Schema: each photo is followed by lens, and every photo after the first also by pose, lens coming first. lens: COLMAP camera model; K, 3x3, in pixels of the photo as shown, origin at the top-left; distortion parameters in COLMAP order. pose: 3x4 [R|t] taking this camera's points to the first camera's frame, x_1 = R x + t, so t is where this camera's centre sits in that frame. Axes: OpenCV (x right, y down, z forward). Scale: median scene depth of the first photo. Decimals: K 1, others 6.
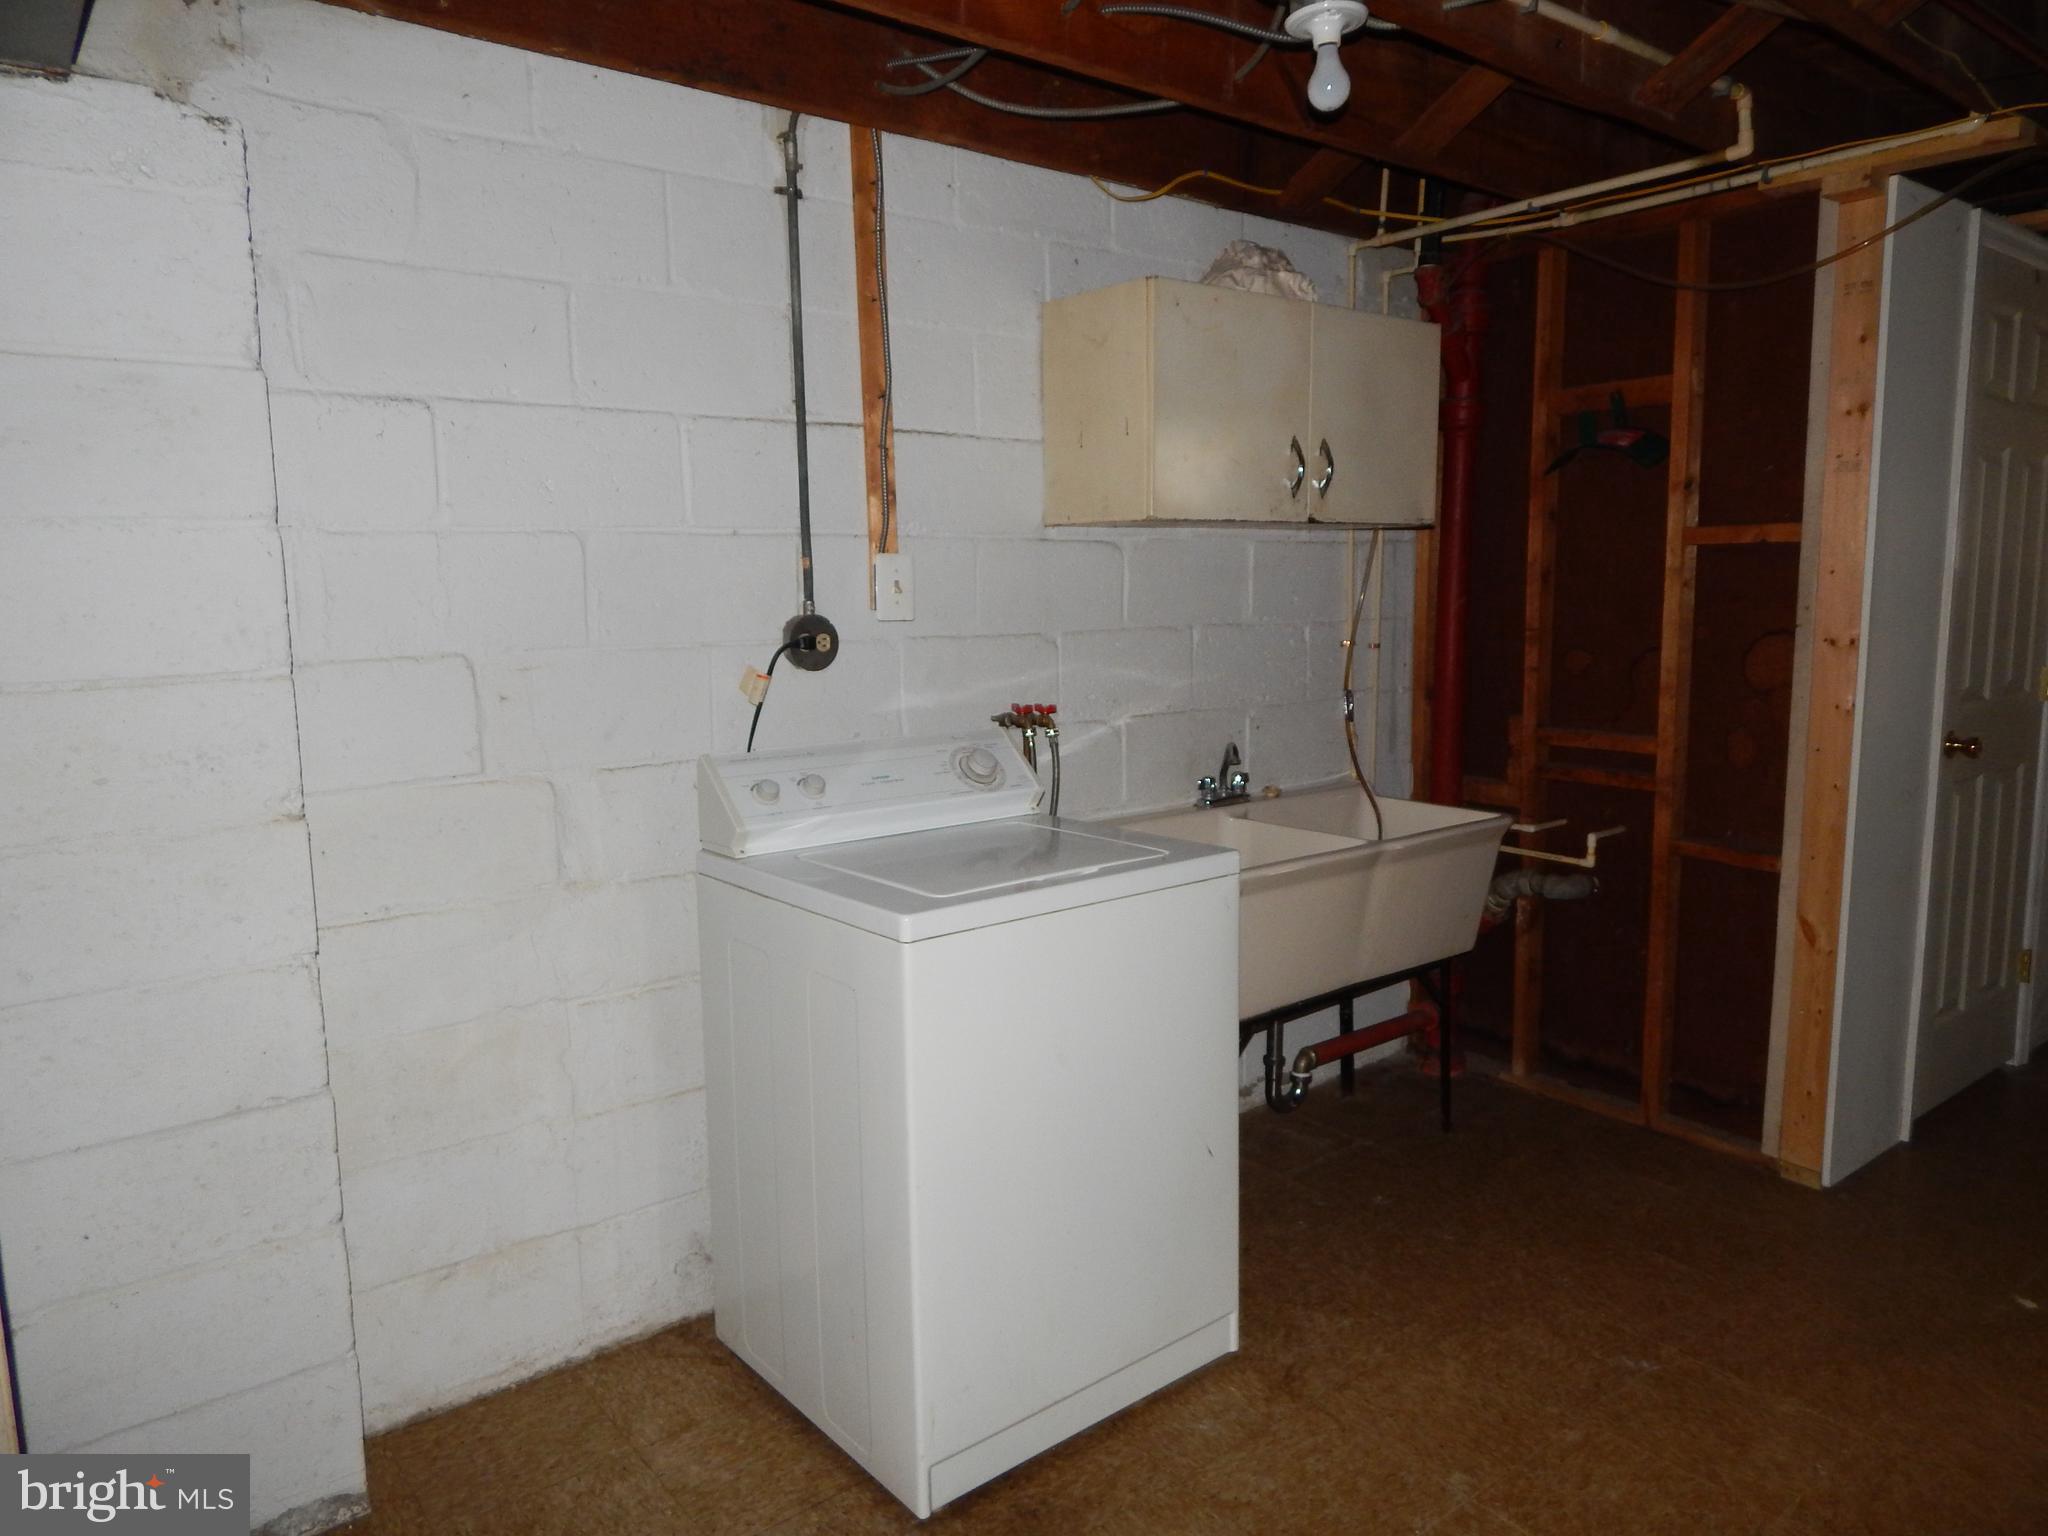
lens RADIAL K [[1366.9, 0, 1030.8], [0, 1366.9, 757.1], [0, 0, 1]] dist [0.014016, -0.013225]
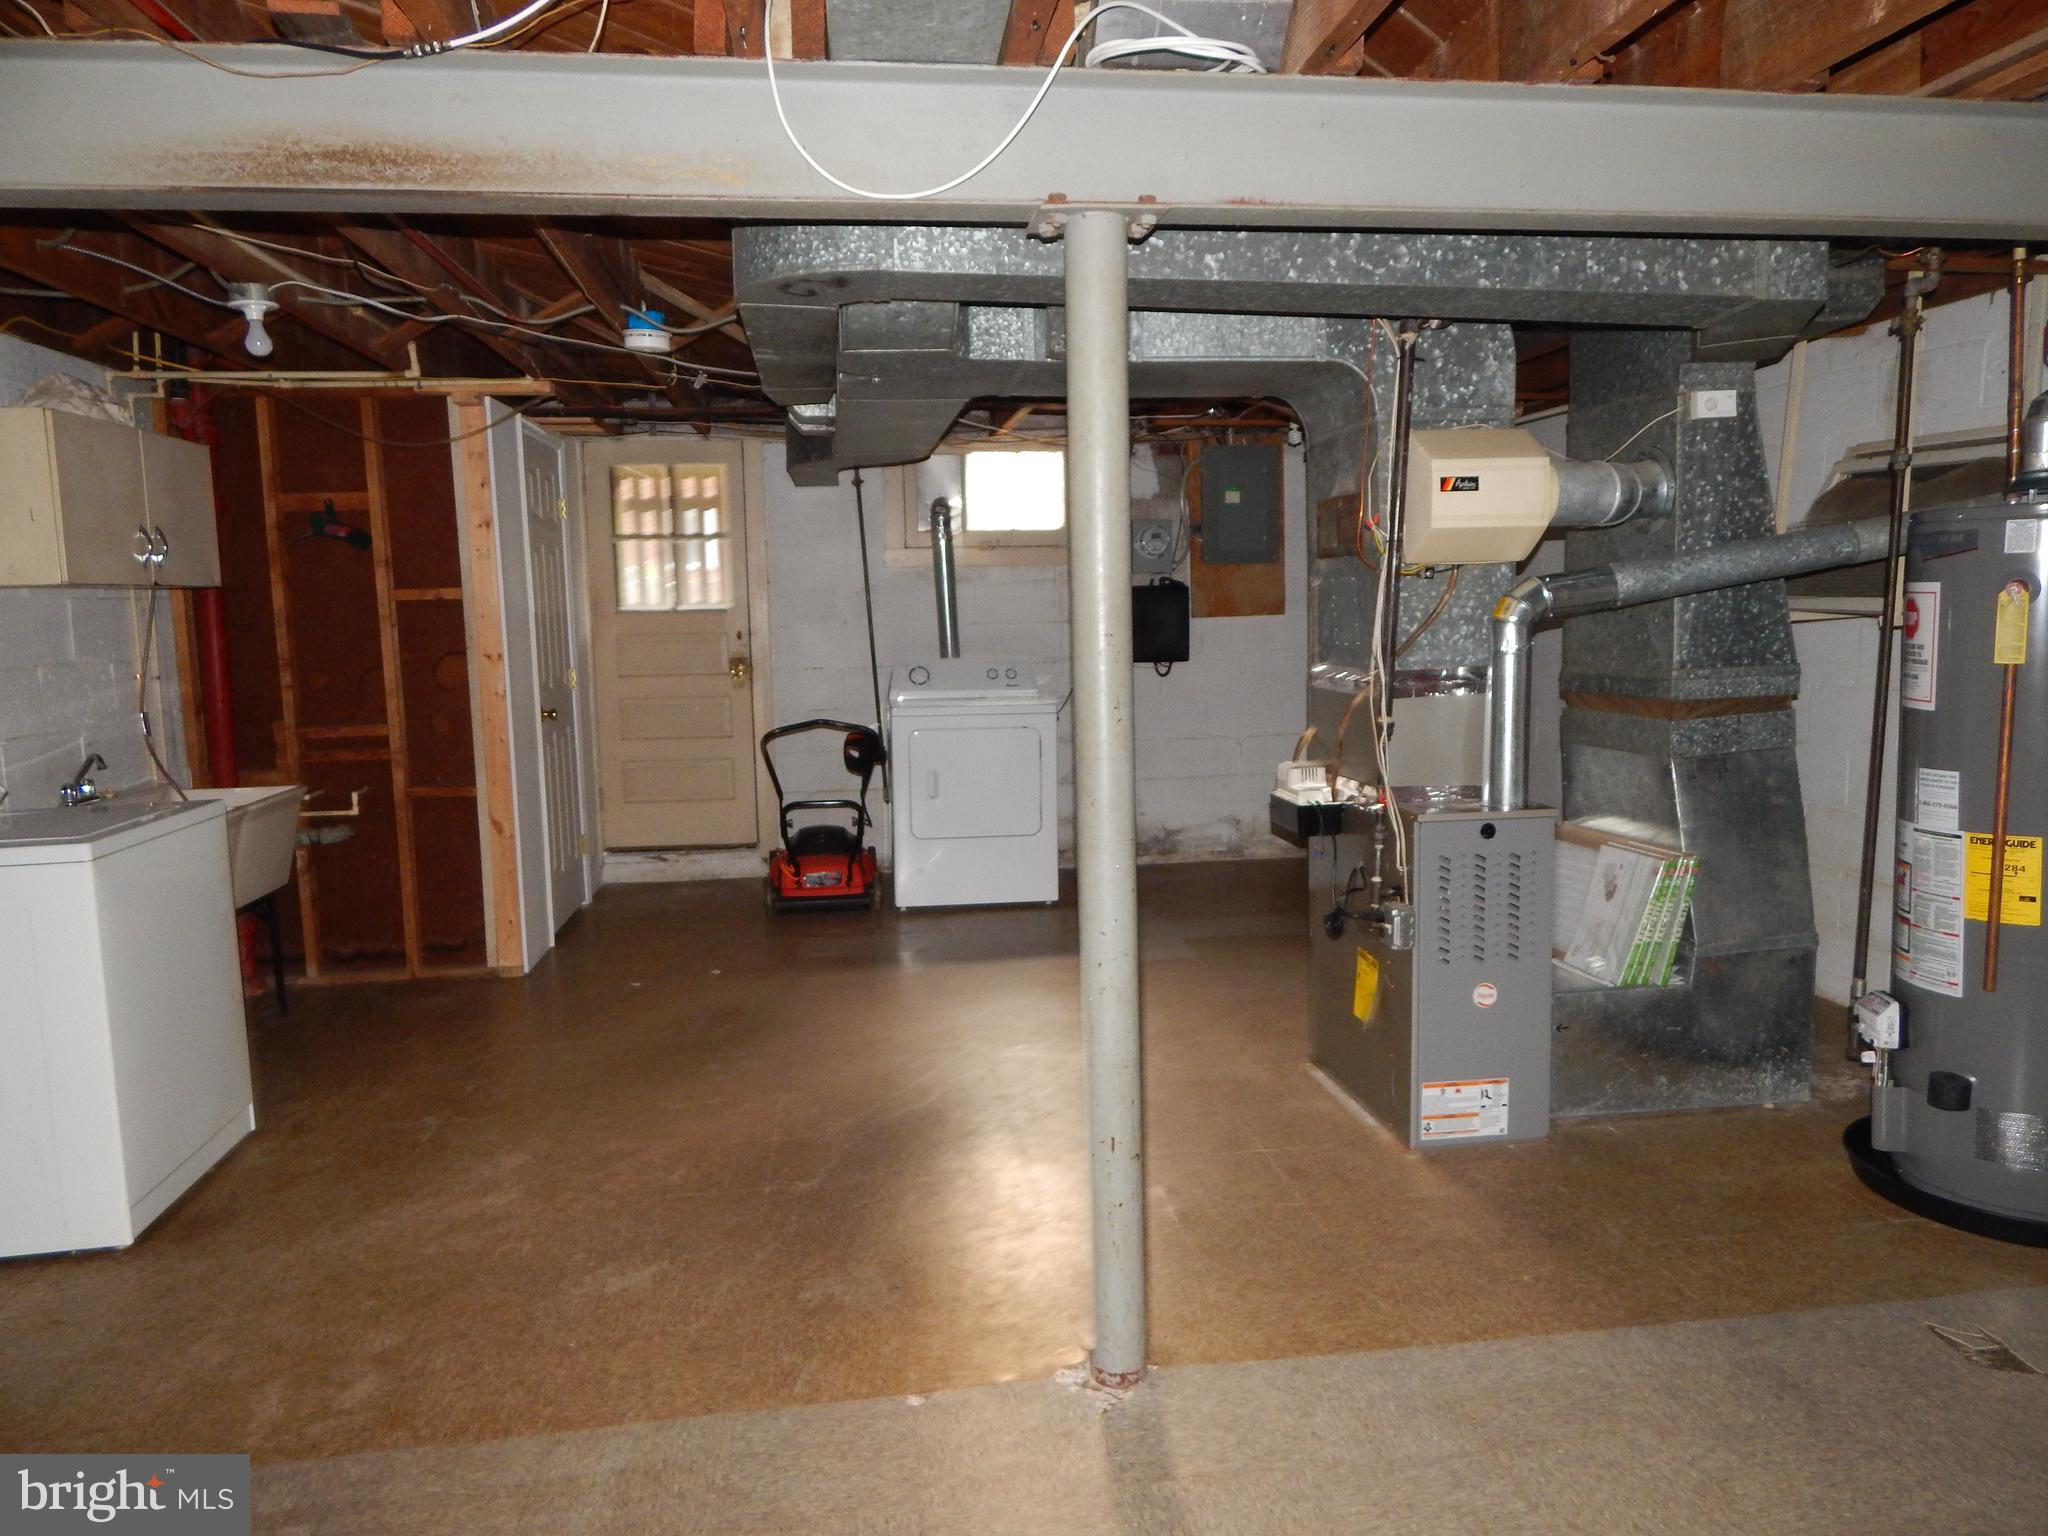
lens RADIAL K [[1366.9, 0, 1021.6], [0, 1366.9, 754.9], [0, 0, 1]] dist [0.014016, -0.013225]
pose [[0.514434, -0.099734, 0.851710, -0.502394], [0.130105, 0.990793, 0.037437, 0.055889], [-0.847603, 0.091553, 0.522674, -0.418995]]
